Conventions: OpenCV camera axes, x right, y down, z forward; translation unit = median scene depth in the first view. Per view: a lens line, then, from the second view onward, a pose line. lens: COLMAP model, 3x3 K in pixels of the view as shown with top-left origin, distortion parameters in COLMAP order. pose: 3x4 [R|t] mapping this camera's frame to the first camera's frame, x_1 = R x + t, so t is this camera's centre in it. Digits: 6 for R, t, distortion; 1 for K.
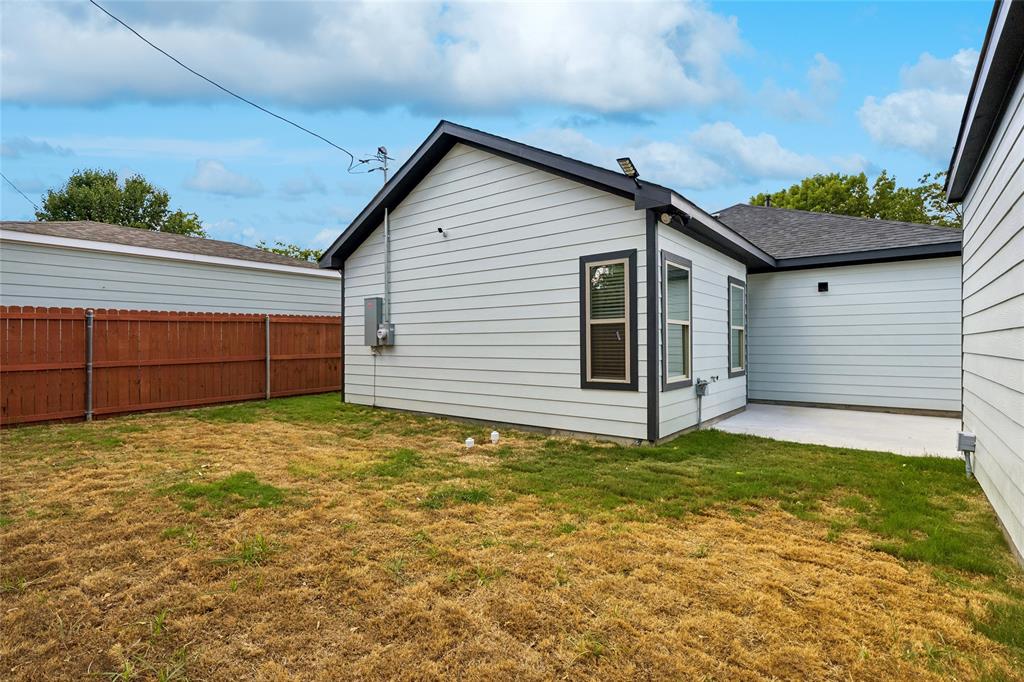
lens RADIAL K [[490.5, 0, 512.1], [0, 490.5, 340.3], [0, 0, 1]] dist [0.002665, -0.000240]
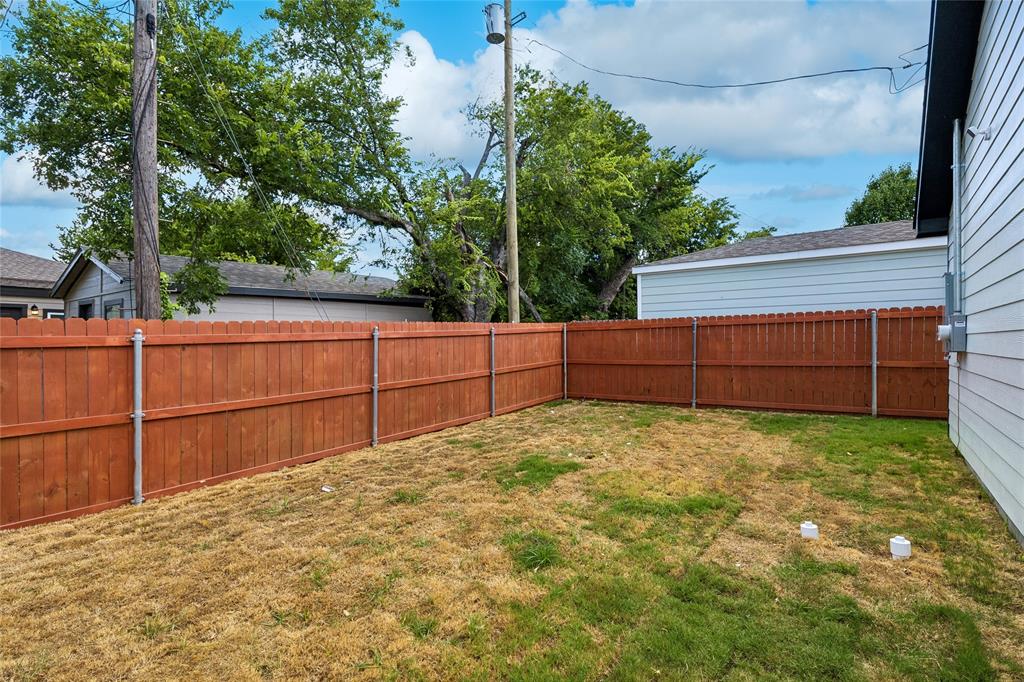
lens RADIAL K [[490.5, 0, 504.3], [0, 490.5, 346.0], [0, 0, 1]] dist [0.002665, -0.000240]
pose [[0.010505, 0.009451, -0.999900, 0.320010], [0.007556, 0.999926, 0.009531, -0.006358], [0.999916, -0.007655, 0.010433, 0.445325]]
